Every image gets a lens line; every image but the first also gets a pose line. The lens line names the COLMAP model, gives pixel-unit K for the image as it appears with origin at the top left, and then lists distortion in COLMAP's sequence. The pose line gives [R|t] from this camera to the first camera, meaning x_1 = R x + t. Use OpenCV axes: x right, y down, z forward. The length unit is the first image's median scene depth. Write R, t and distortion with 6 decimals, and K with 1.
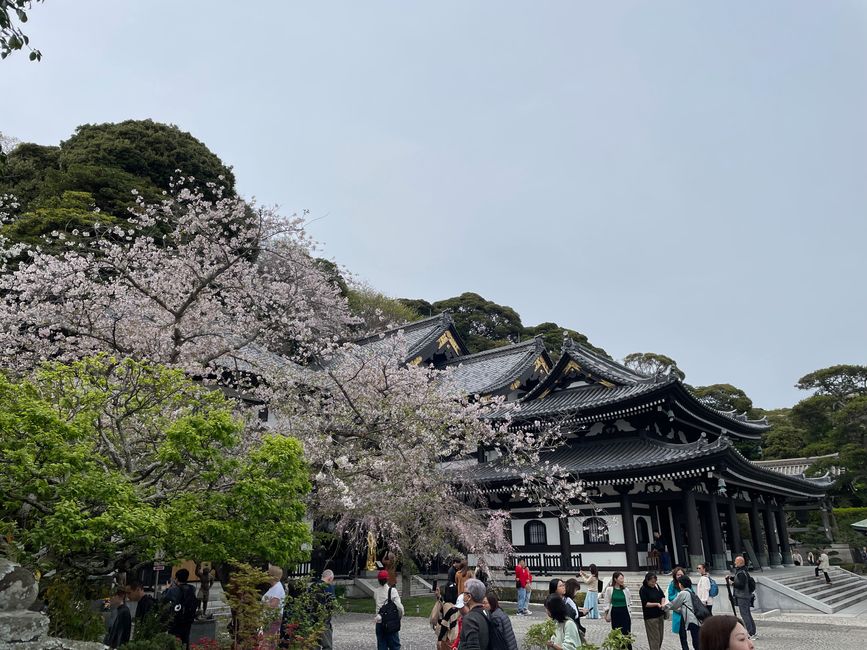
lens RADIAL K [[646.7, 0, 443.1], [0, 646.7, 325.5], [0, 0, 1]] dist [0.111970, -0.149852]
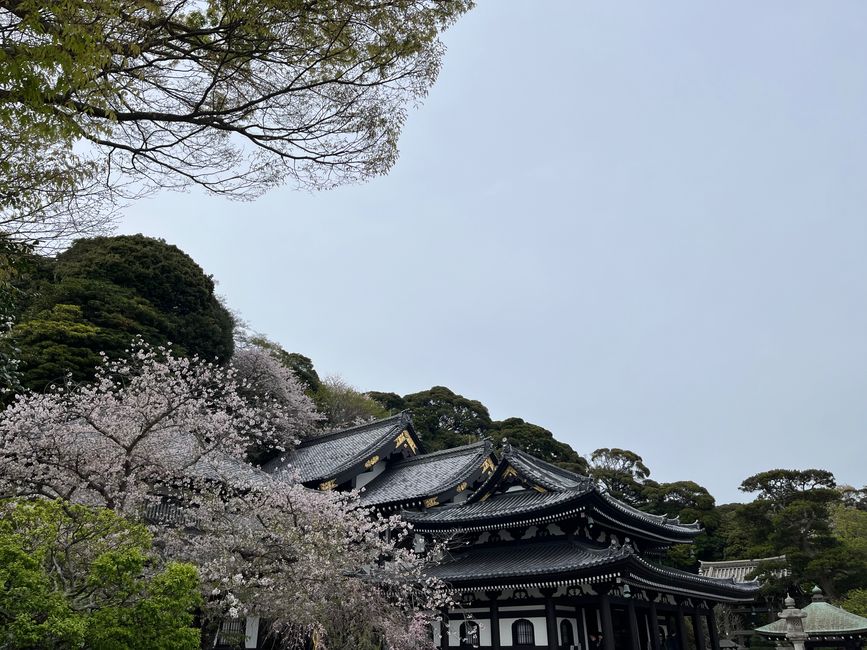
lens RADIAL K [[653.2, 0, 433.5], [0, 653.2, 325.0], [0, 0, 1]] dist [0.066200, -0.084479]
pose [[0.999865, 0.016439, -0.000011, 0.053433], [-0.016311, 0.991988, -0.125274, -0.031486], [-0.002049, 0.125257, 0.992122, -0.087120]]
